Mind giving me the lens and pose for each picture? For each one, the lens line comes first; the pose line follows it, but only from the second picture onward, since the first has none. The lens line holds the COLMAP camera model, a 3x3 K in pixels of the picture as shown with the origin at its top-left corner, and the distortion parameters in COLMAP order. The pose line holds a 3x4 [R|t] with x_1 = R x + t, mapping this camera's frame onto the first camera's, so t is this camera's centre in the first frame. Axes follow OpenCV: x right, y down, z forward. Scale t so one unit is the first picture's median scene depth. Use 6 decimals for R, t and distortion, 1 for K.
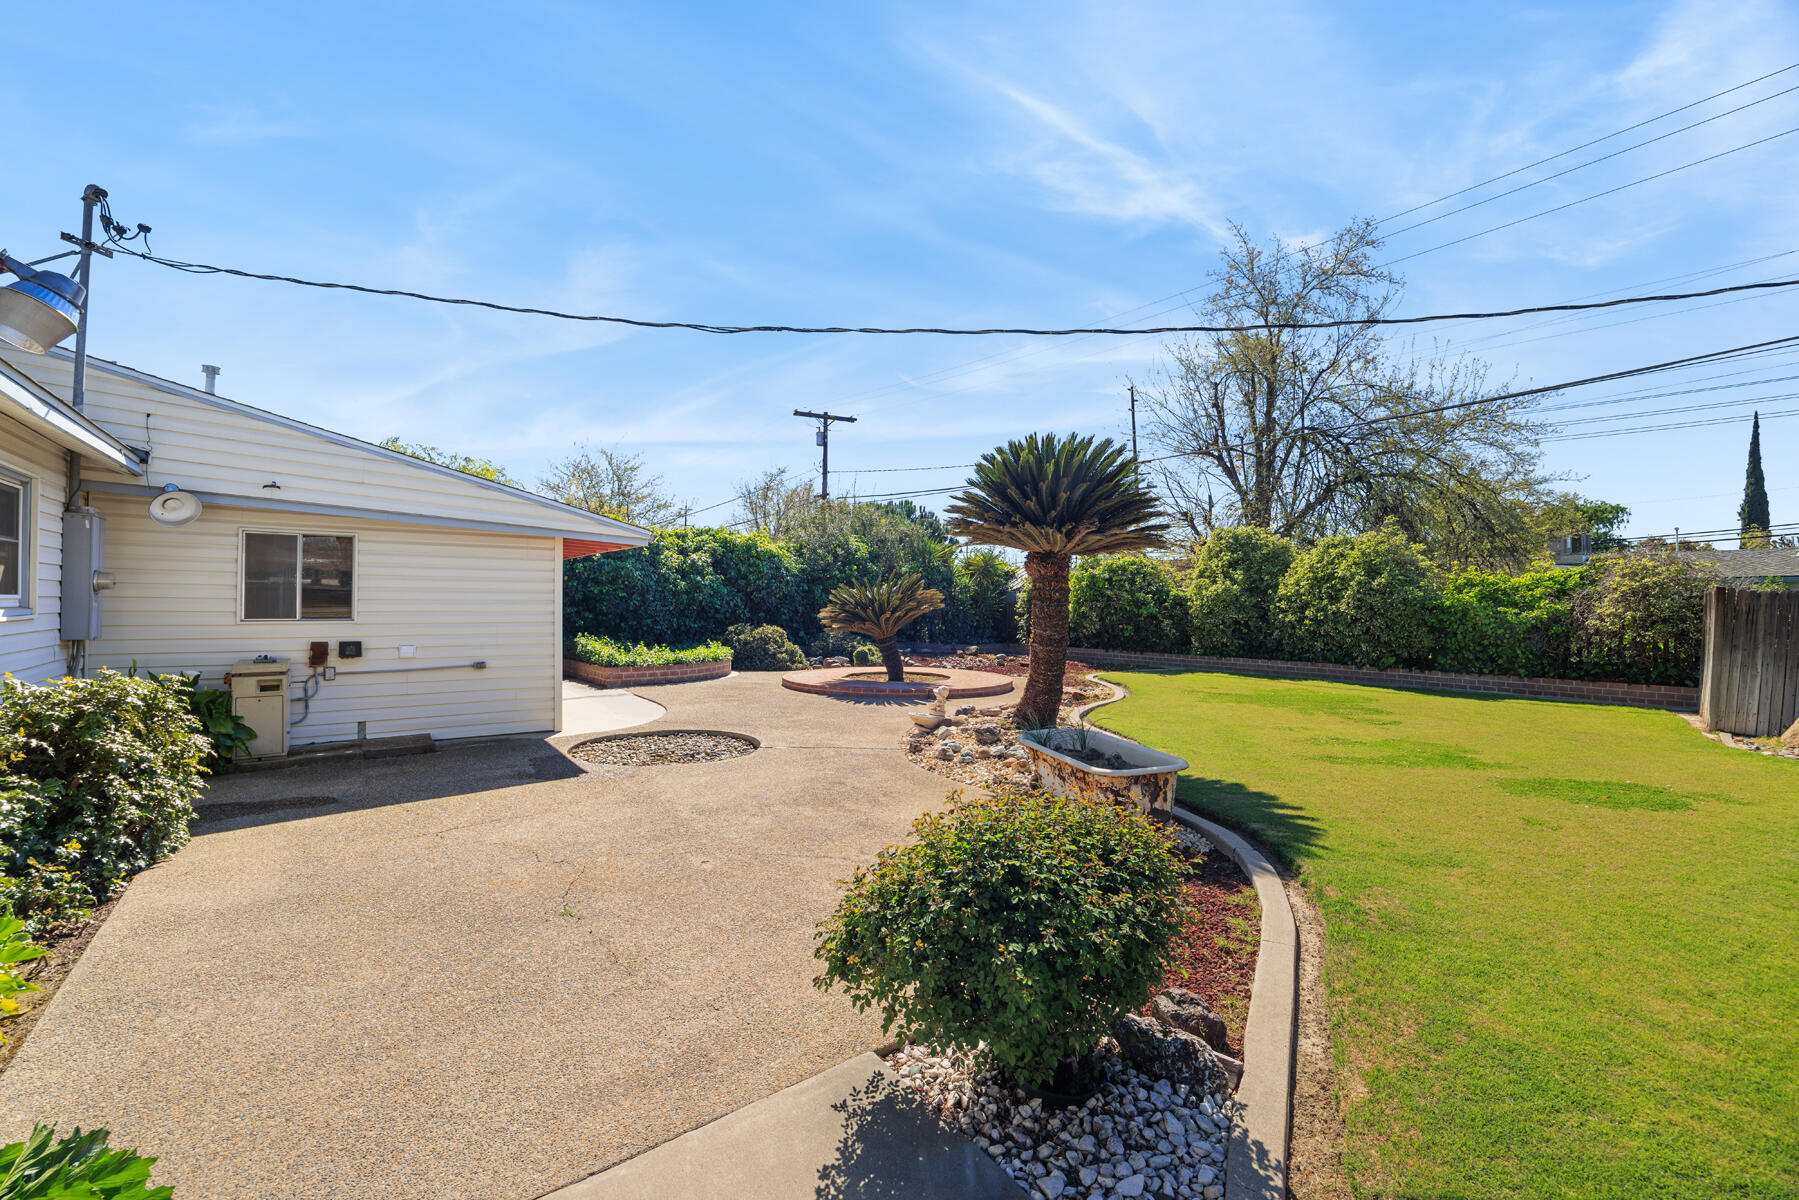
lens RADIAL K [[737.6, 0, 901.5], [0, 737.6, 594.8], [0, 0, 1]] dist [-0.009483, -0.000139]
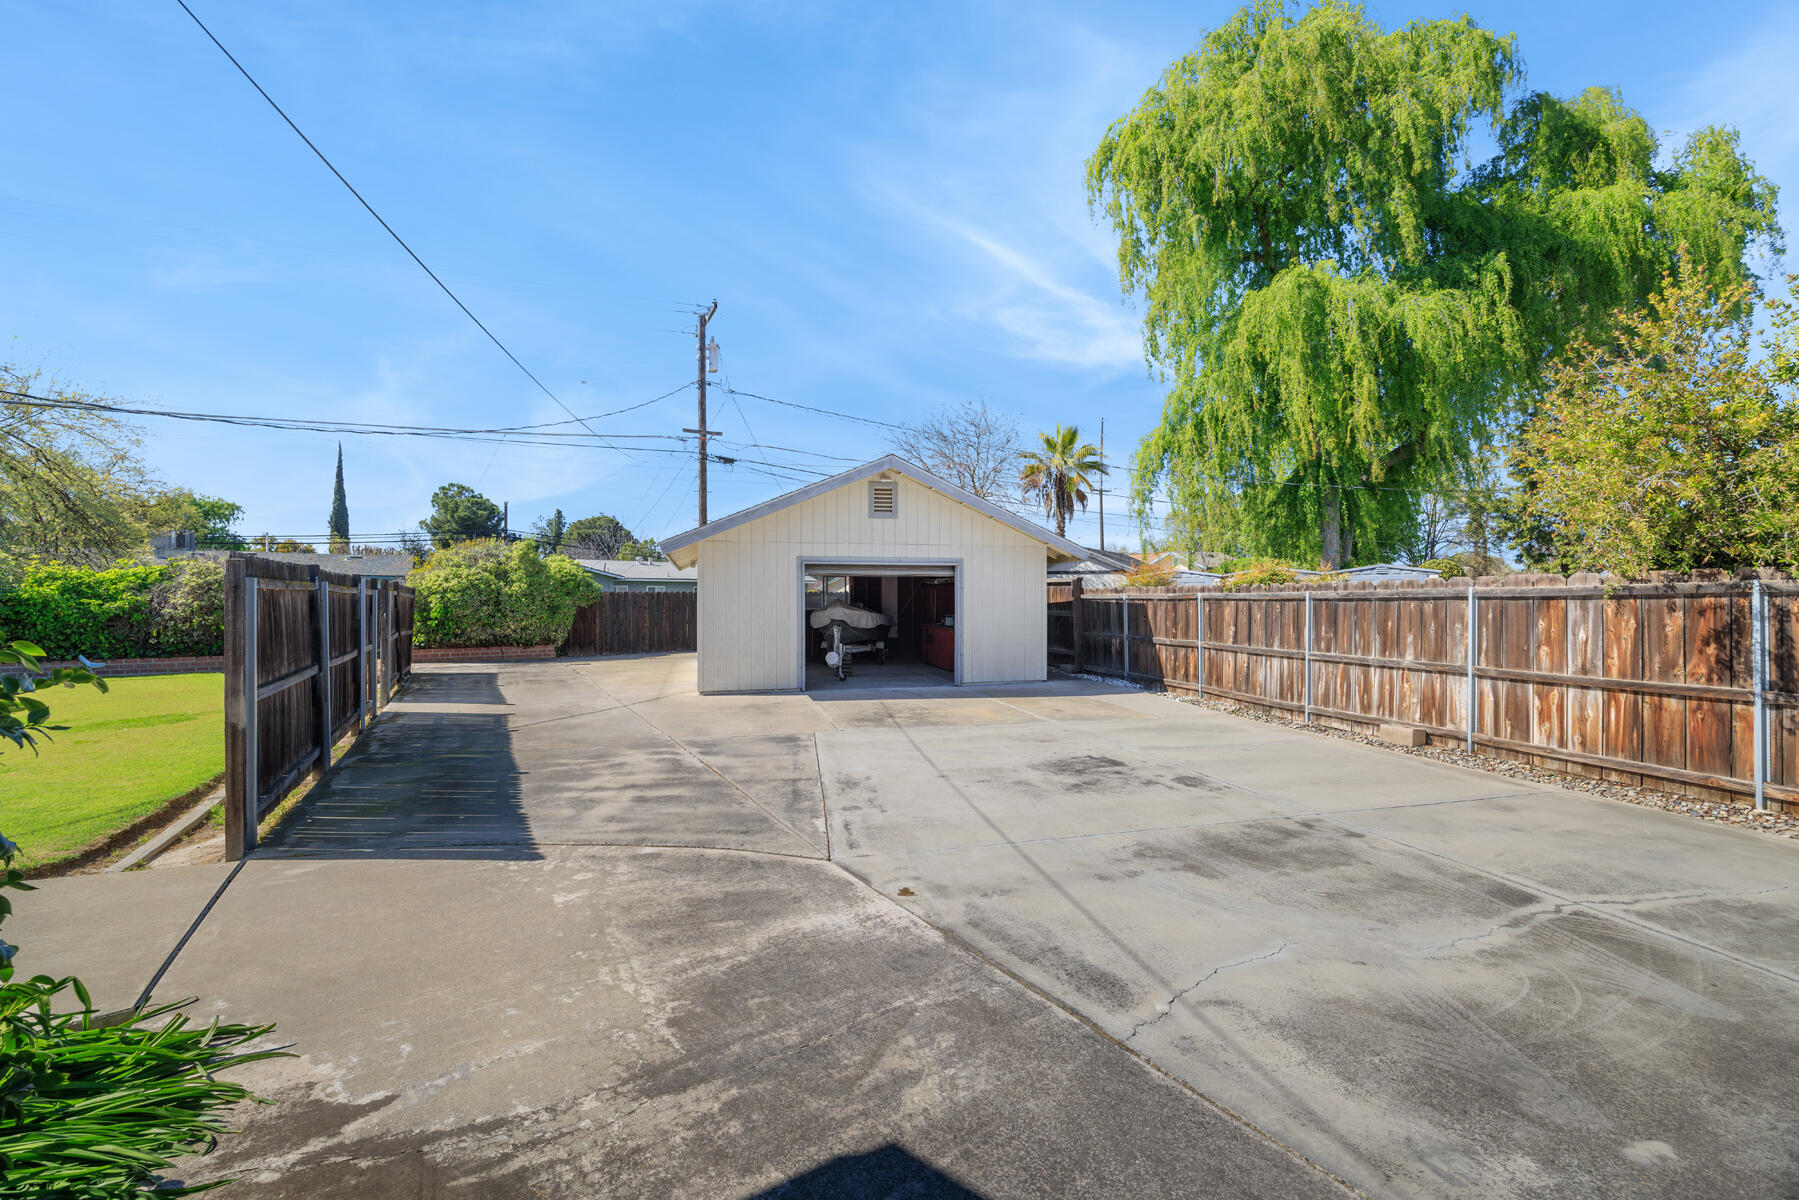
lens RADIAL K [[737.6, 0, 901.5], [0, 737.6, 594.8], [0, 0, 1]] dist [-0.009483, -0.000139]
pose [[0.062251, -0.002473, 0.998057, -0.211306], [-0.009759, 0.999948, 0.003087, -0.005127], [-0.998013, -0.009932, 0.062224, -0.309462]]
